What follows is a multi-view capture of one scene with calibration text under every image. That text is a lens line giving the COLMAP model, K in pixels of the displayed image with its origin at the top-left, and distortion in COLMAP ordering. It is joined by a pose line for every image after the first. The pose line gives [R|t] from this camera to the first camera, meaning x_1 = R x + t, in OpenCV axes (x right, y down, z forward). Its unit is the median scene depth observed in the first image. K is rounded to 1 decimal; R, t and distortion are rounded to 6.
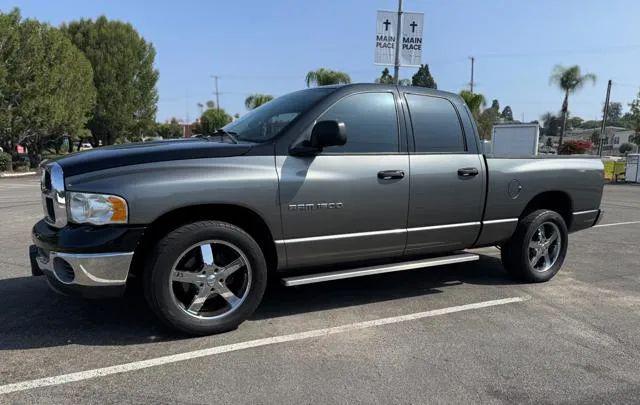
lens RADIAL K [[454.0, 0, 318.9], [0, 454.0, 237.1], [0, 0, 1]] dist [0.064643, -0.064842]
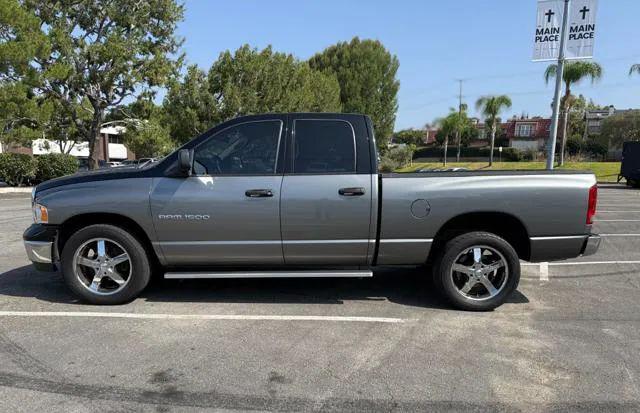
lens RADIAL K [[464.2, 0, 329.3], [0, 464.2, 237.9], [0, 0, 1]] dist [0.029240, -0.006896]
pose [[0.869934, 0.066153, -0.488711, 0.719055], [-0.071322, 0.997421, 0.008057, -0.037138], [0.487984, 0.027847, 0.872408, 0.048723]]
